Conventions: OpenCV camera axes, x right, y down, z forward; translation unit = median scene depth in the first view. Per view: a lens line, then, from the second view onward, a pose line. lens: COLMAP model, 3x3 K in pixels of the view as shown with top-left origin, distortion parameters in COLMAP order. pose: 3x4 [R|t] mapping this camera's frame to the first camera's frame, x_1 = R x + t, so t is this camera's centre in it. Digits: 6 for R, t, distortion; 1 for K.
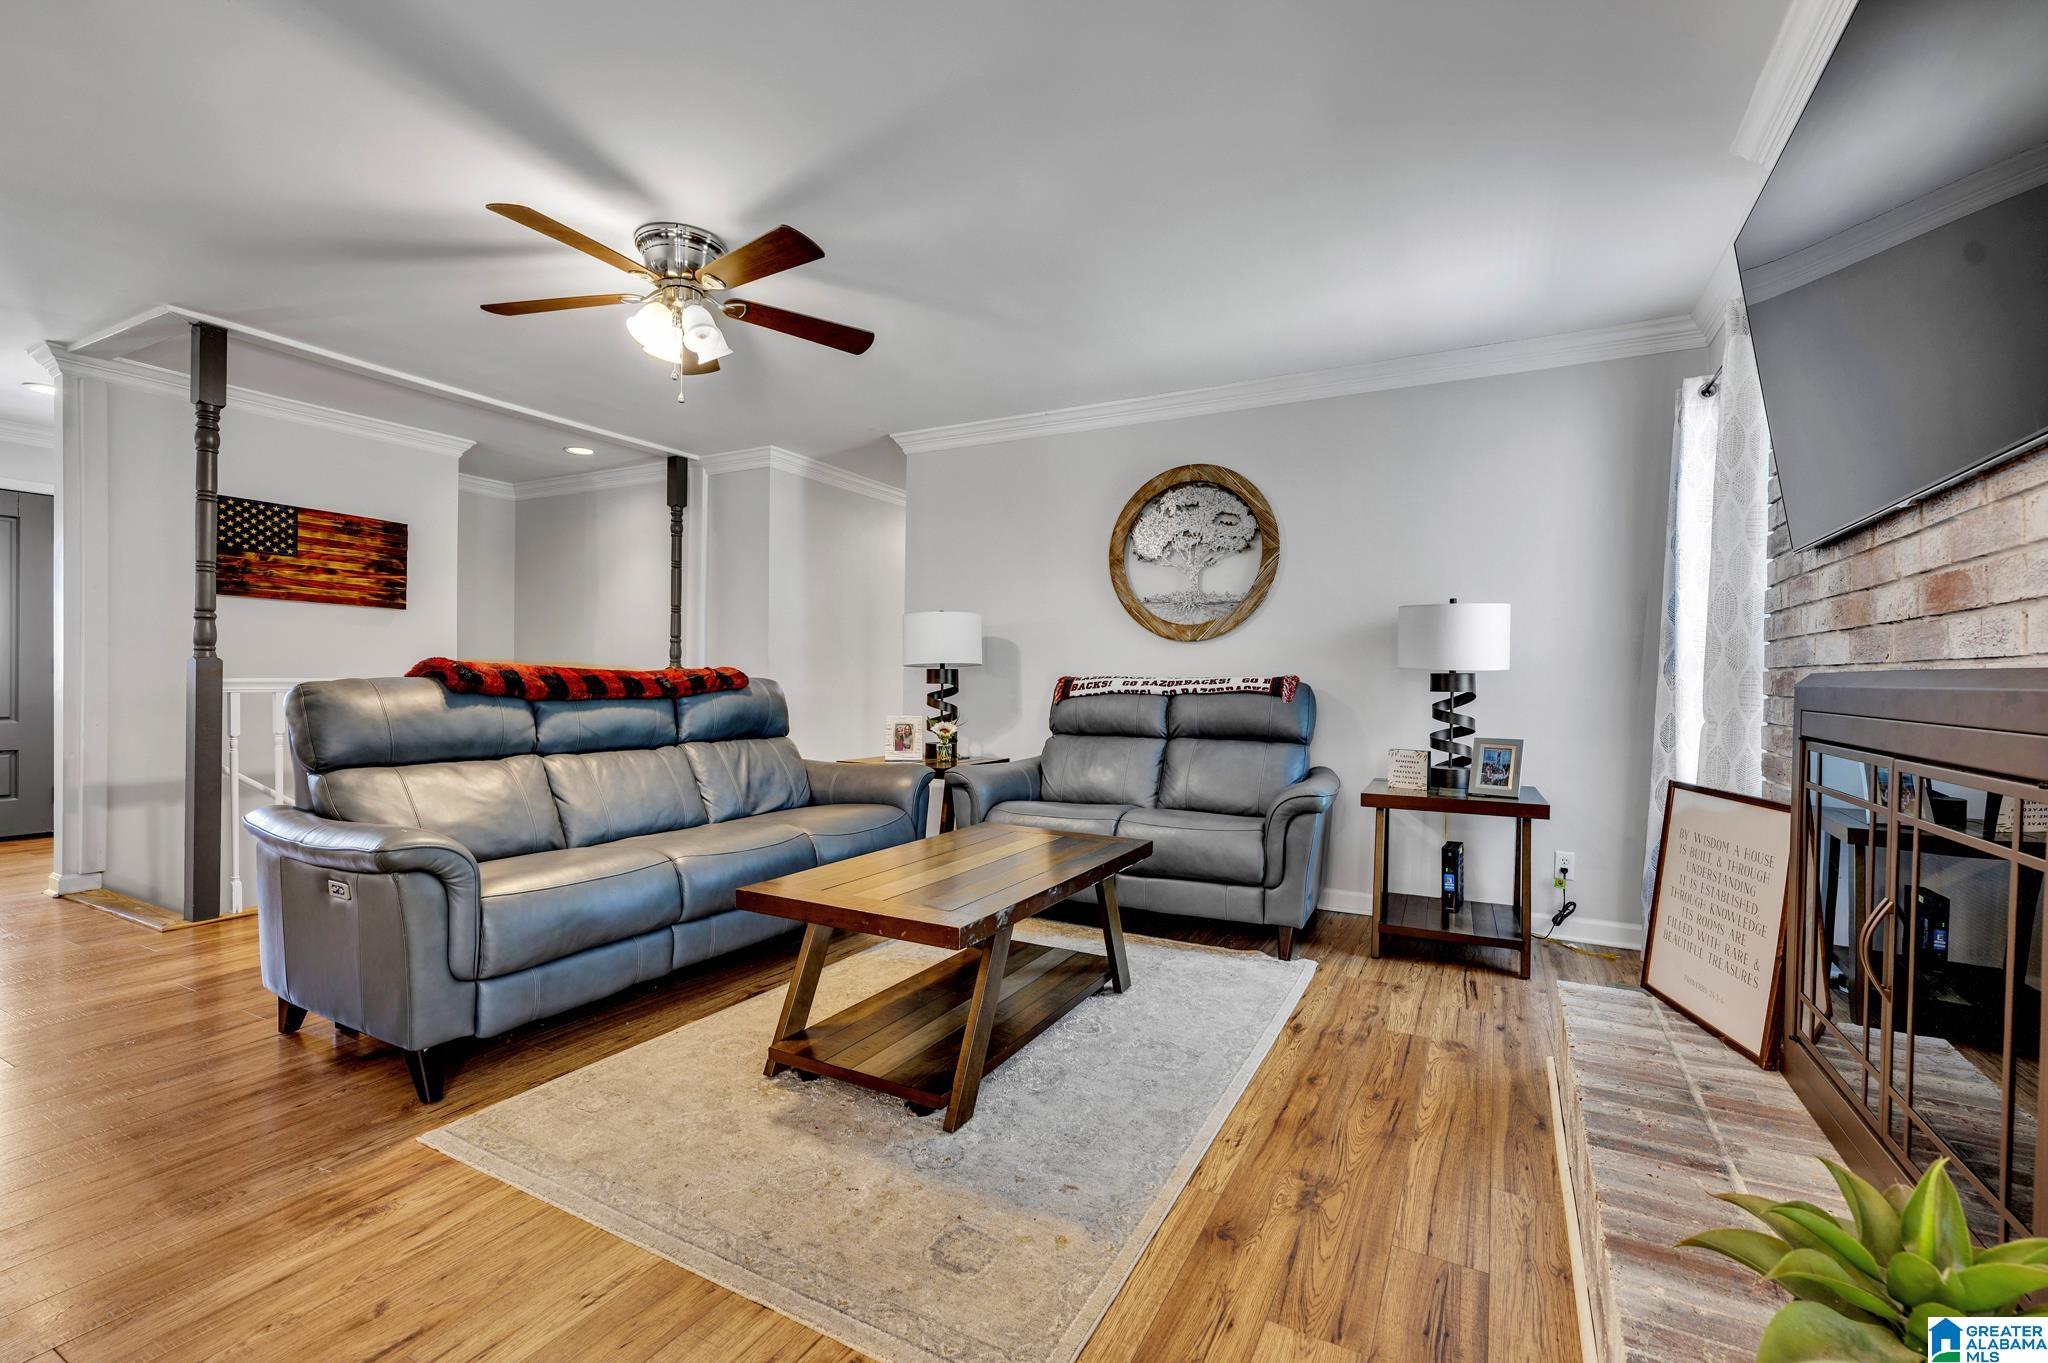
lens RADIAL K [[885.2, 0, 1028.1], [0, 885.2, 689.6], [0, 0, 1]] dist [-0.002523, -0.000232]
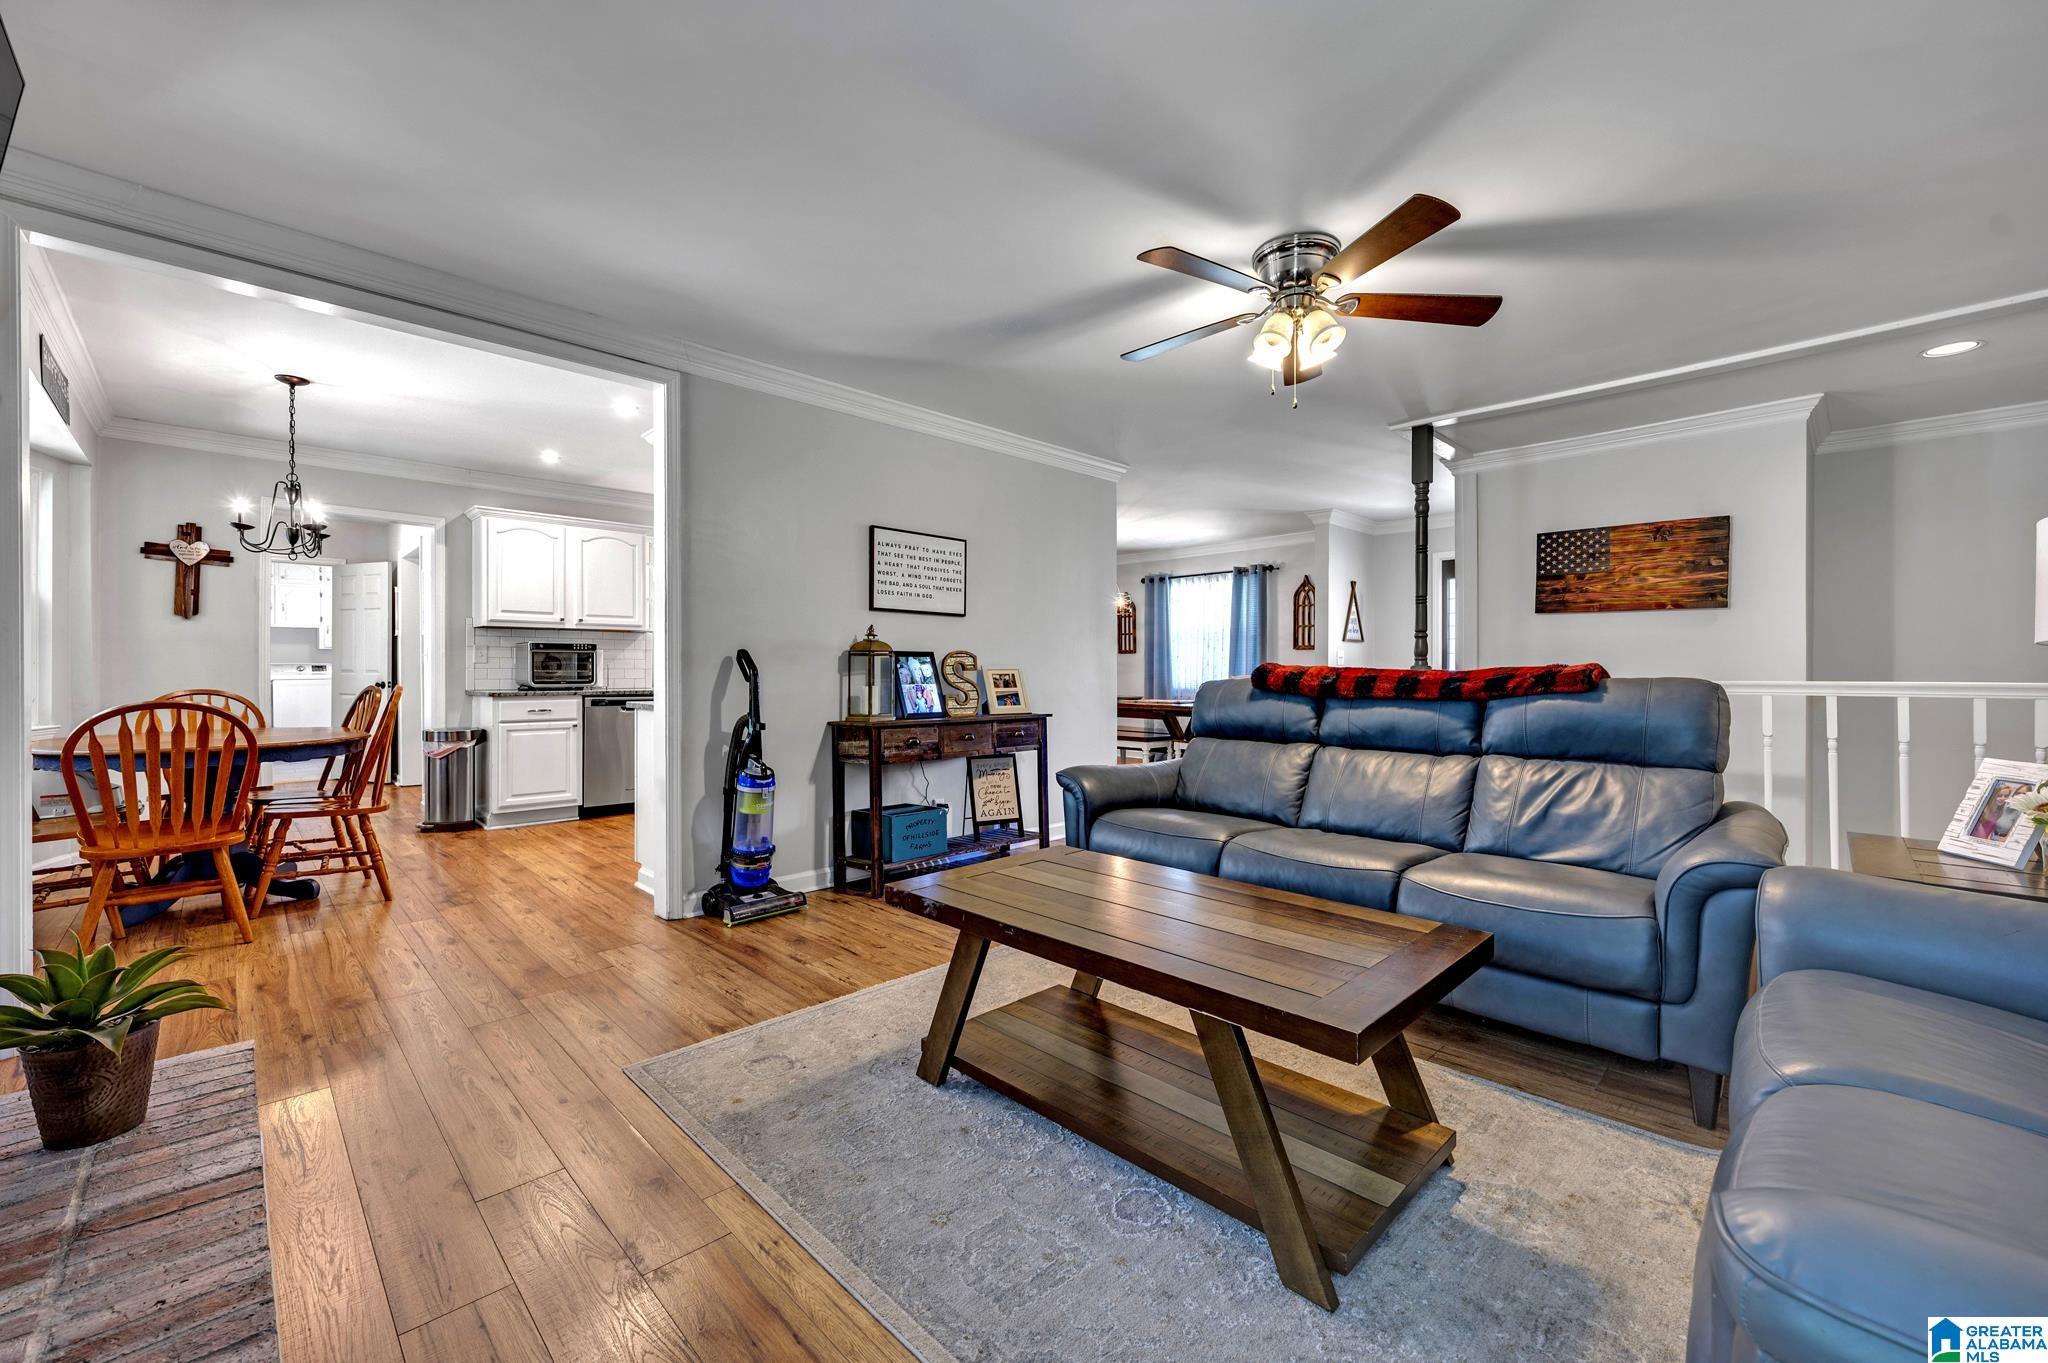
lens RADIAL K [[828.0, 0, 1023.5], [0, 828.0, 678.1], [0, 0, 1]] dist [-0.013699, -0.000238]
pose [[-0.307353, -0.007041, -0.951570, 0.399584], [-0.017275, 0.999849, -0.001819, -0.002549], [0.951439, 0.015879, -0.307428, 0.659275]]
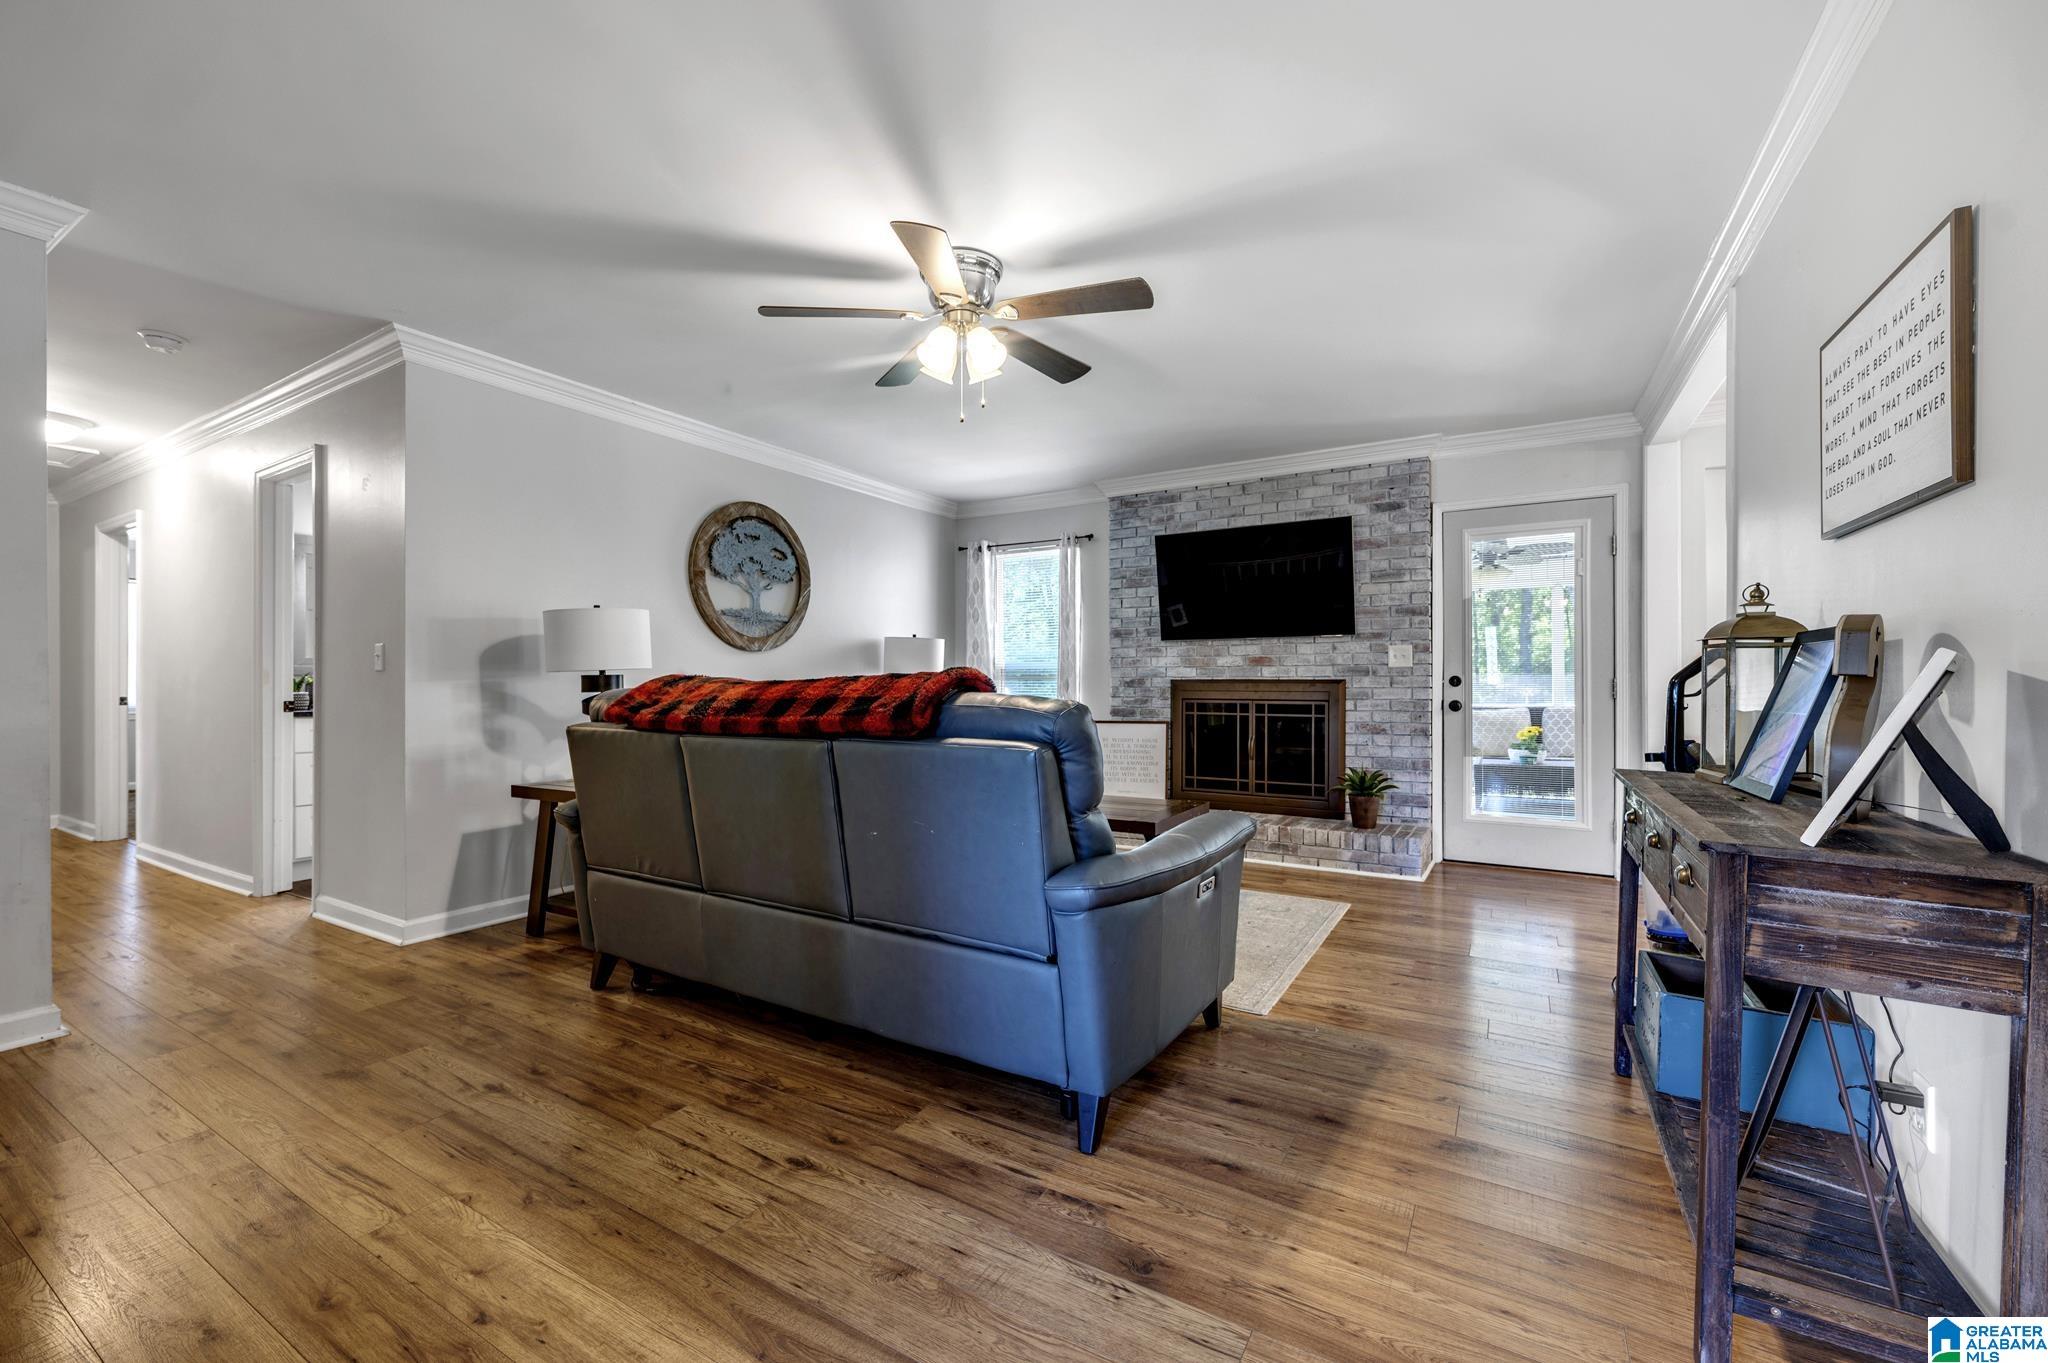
lens RADIAL K [[828.0, 0, 1024.2], [0, 828.0, 679.2], [0, 0, 1]] dist [-0.013699, -0.000238]
pose [[0.054492, -0.009472, 0.998469, -0.908393], [0.012671, 0.999881, 0.008794, -0.022544], [-0.998434, 0.012173, 0.054605, 0.583877]]
